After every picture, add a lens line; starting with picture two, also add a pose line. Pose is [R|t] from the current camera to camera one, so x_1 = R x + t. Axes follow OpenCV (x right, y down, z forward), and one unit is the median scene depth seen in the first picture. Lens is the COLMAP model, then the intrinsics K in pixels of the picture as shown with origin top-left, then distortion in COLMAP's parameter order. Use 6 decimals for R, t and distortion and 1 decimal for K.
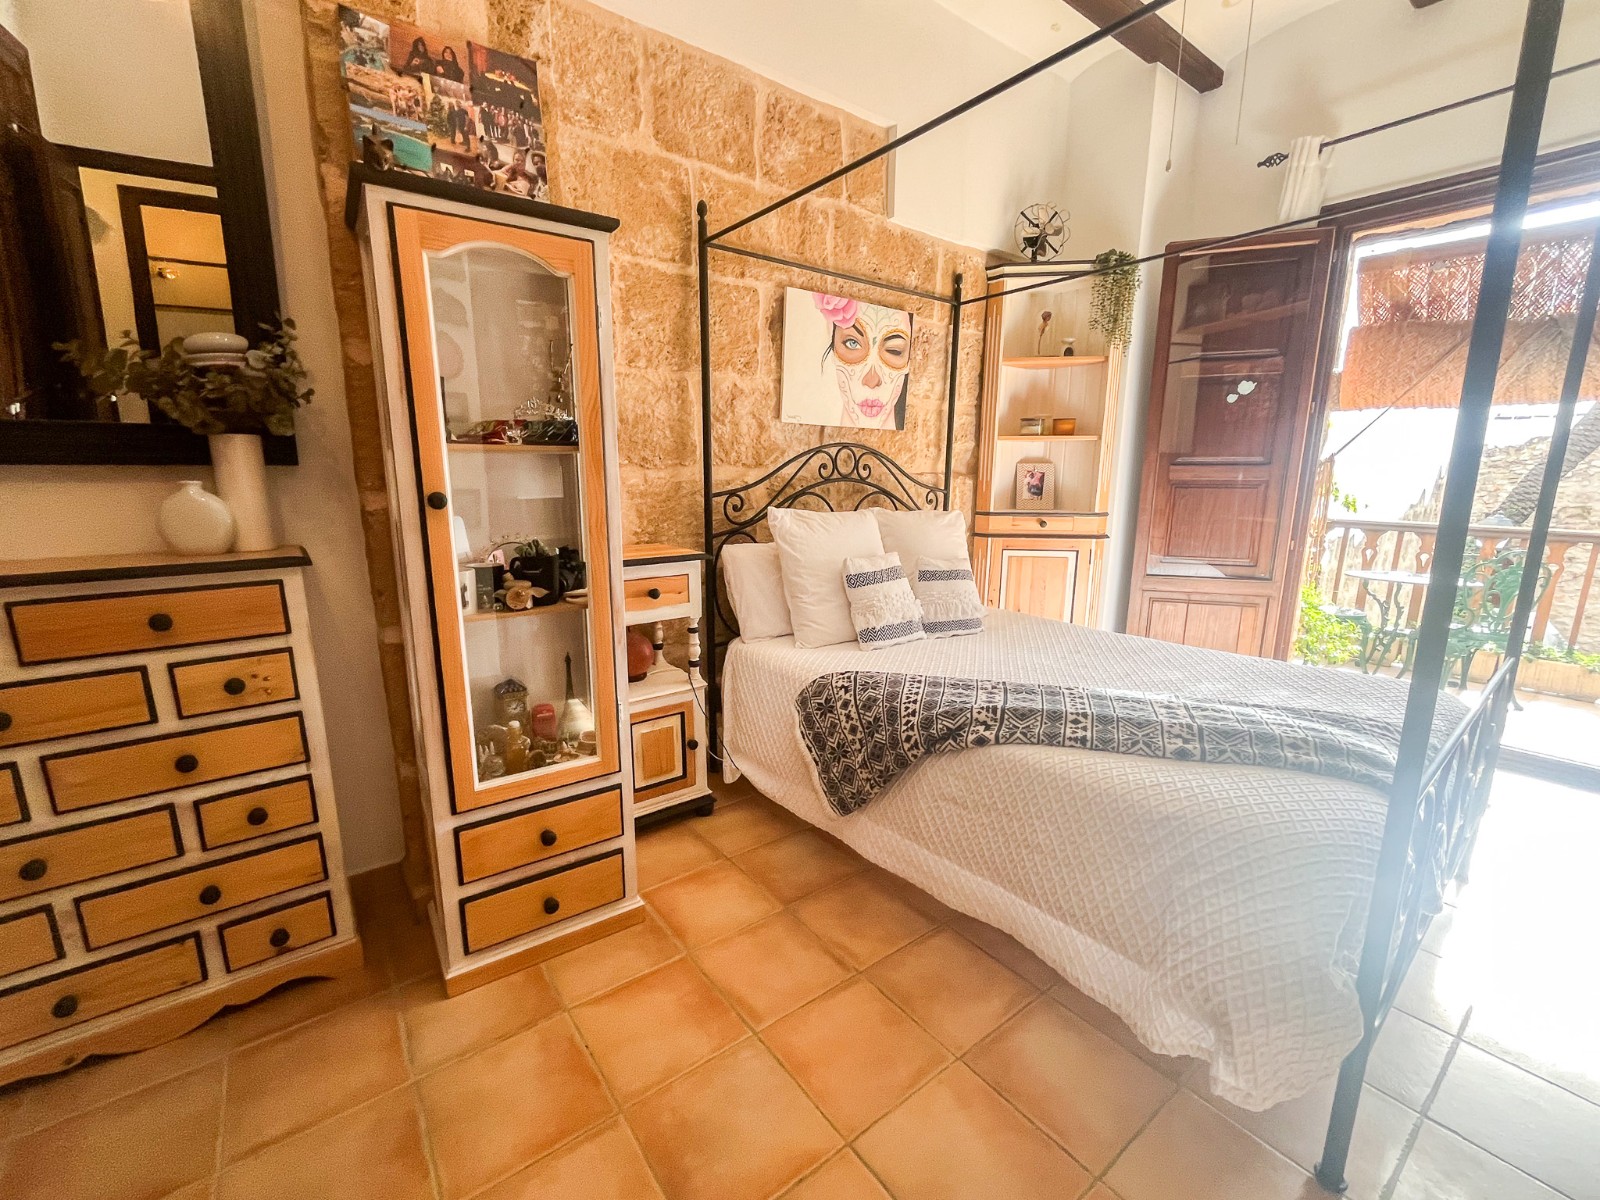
lens RADIAL K [[671.5, 0, 782.8], [0, 671.5, 607.0], [0, 0, 1]] dist [-0.002771, -0.000417]
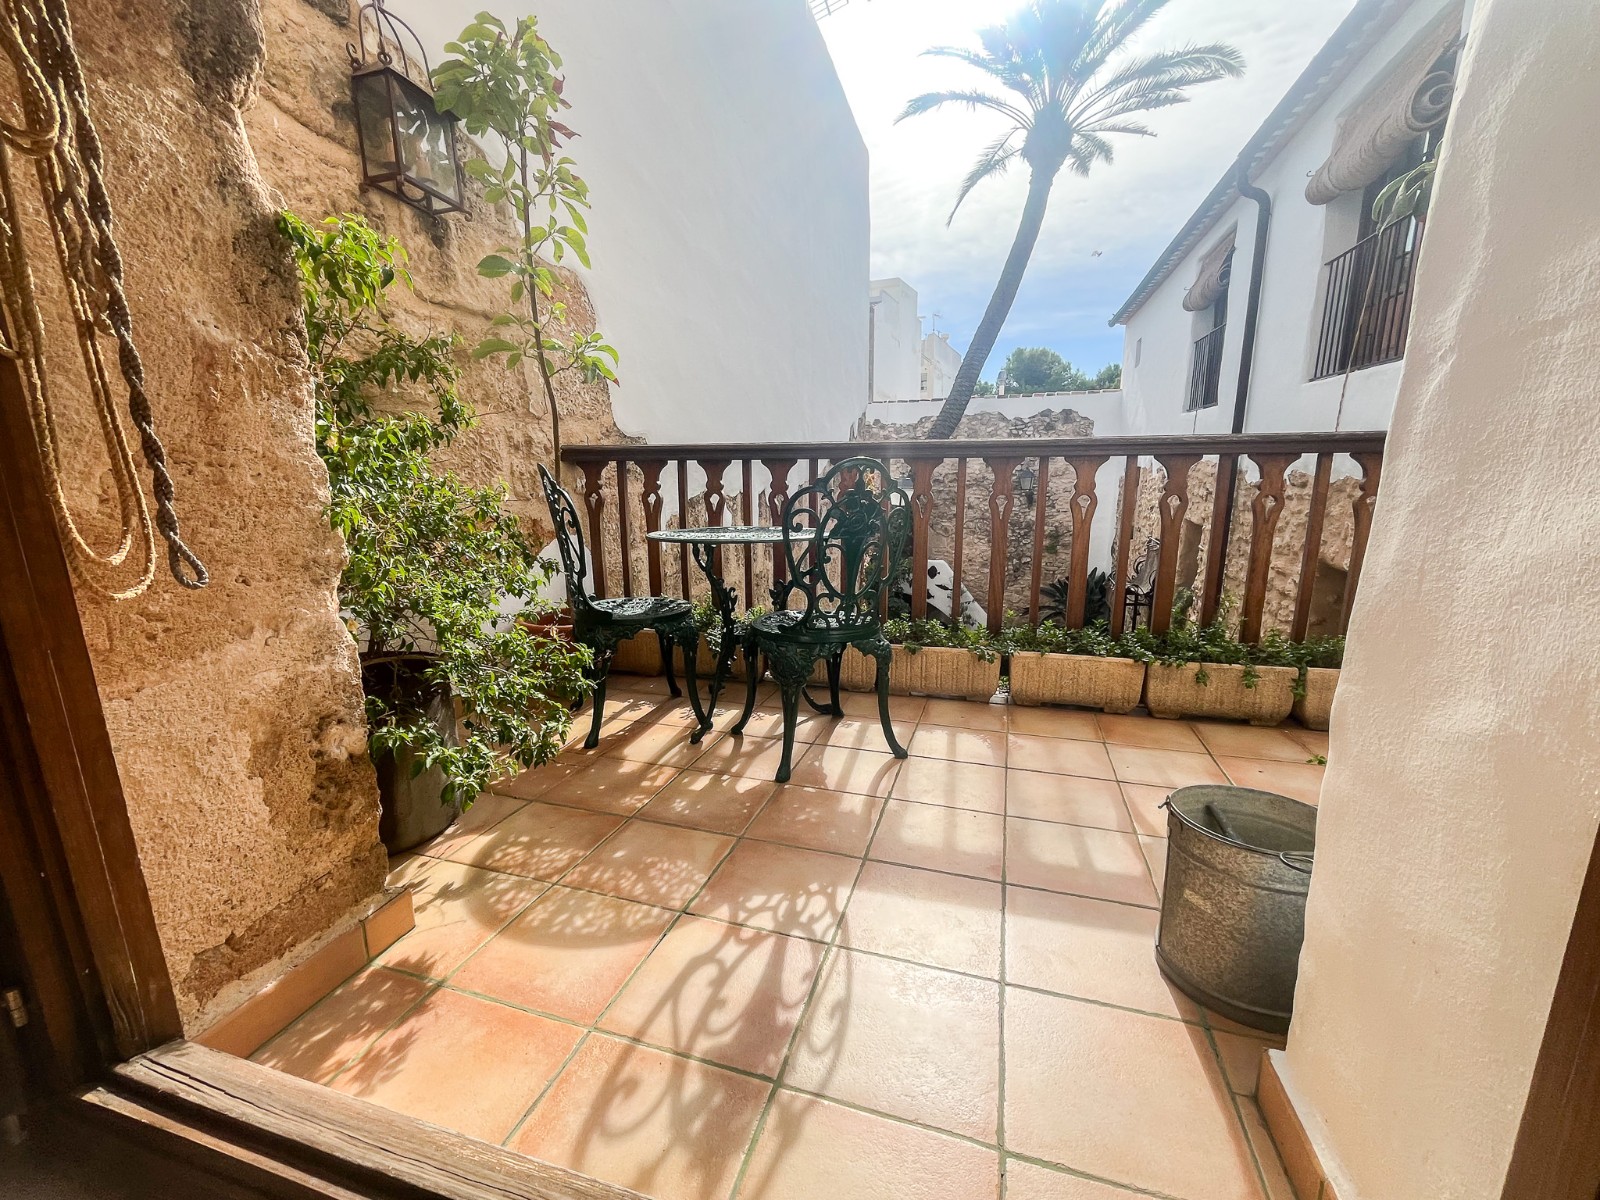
lens RADIAL K [[654.5, 0, 788.7], [0, 654.5, 601.9], [0, 0, 1]] dist [-0.002072, -0.000255]
pose [[0.814128, -0.131110, 0.565690, 0.434961], [0.130979, 0.990534, 0.041073, -0.003656], [-0.565720, 0.040655, 0.823594, 0.356365]]
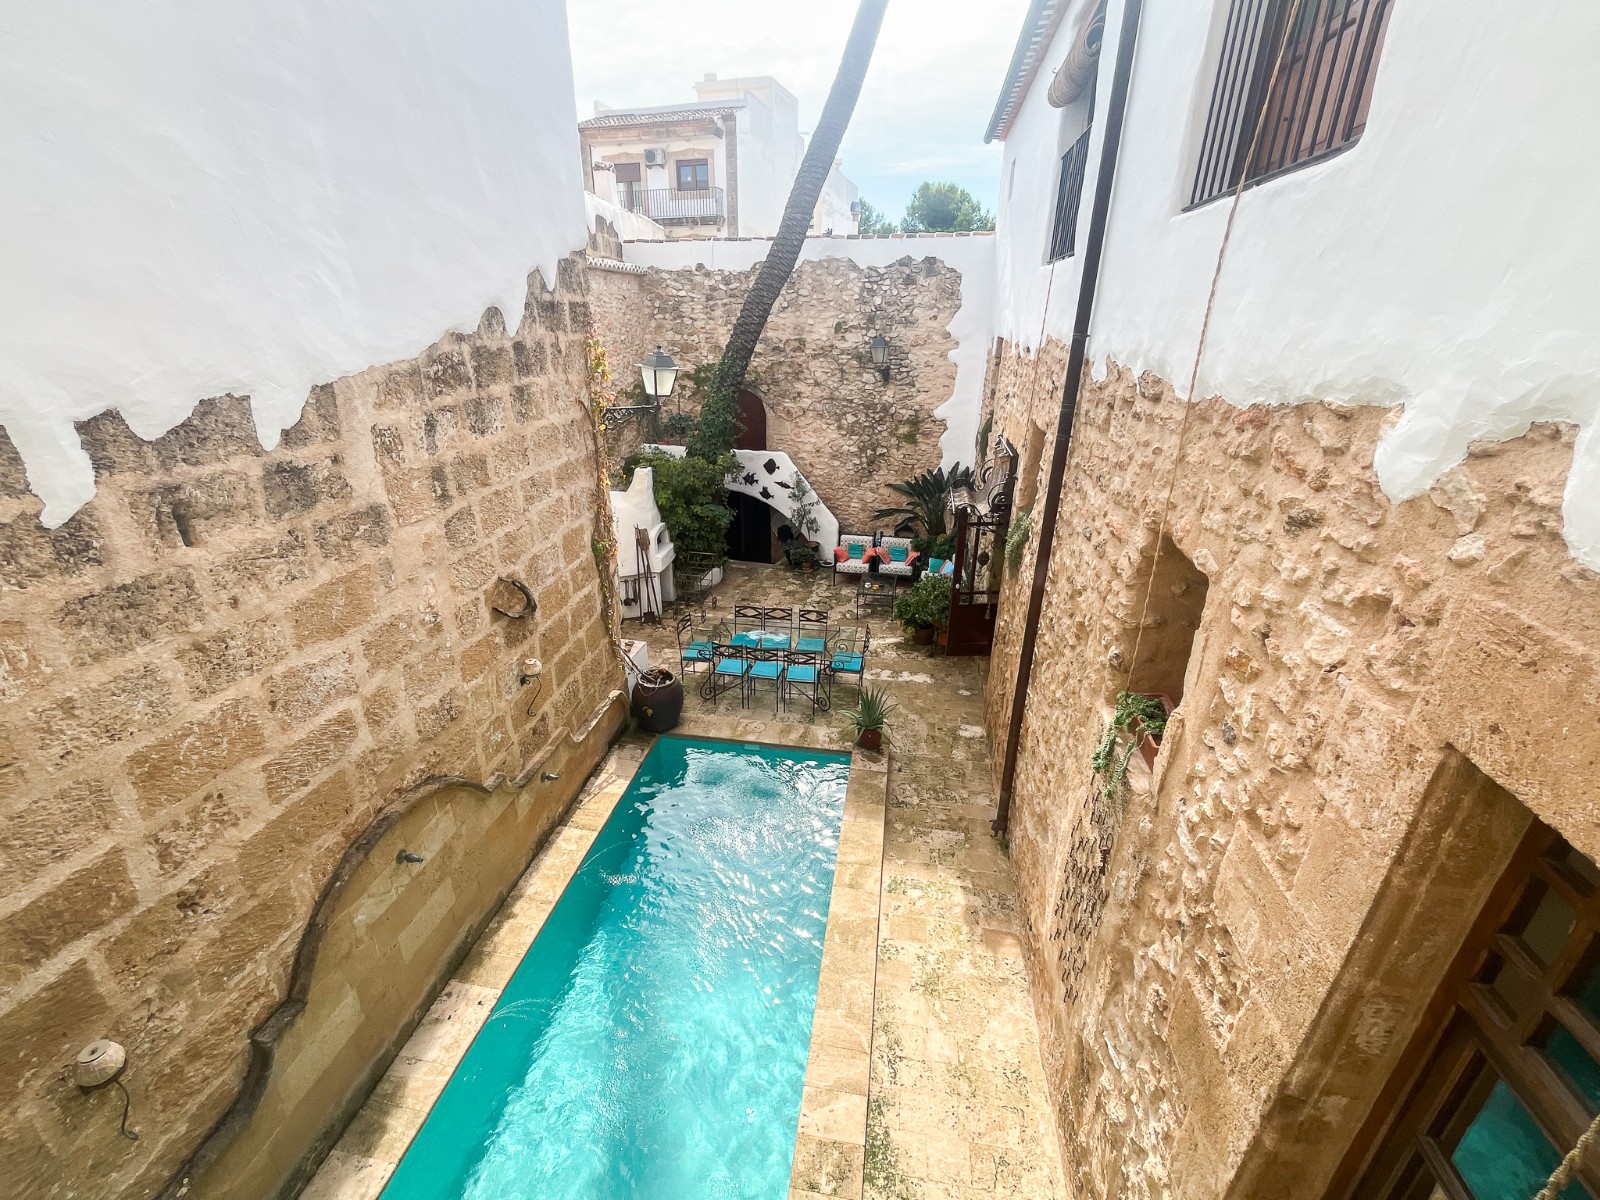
lens RADIAL K [[675.7, 0, 800.0], [0, 675.7, 600.0], [0, 0, 1]] dist [0.000086, -0.000467]
pose [[0.721289, -0.265468, 0.639741, 0.907049], [0.134663, 0.959758, 0.246435, -0.049214], [-0.679417, -0.091601, 0.728012, 0.462767]]
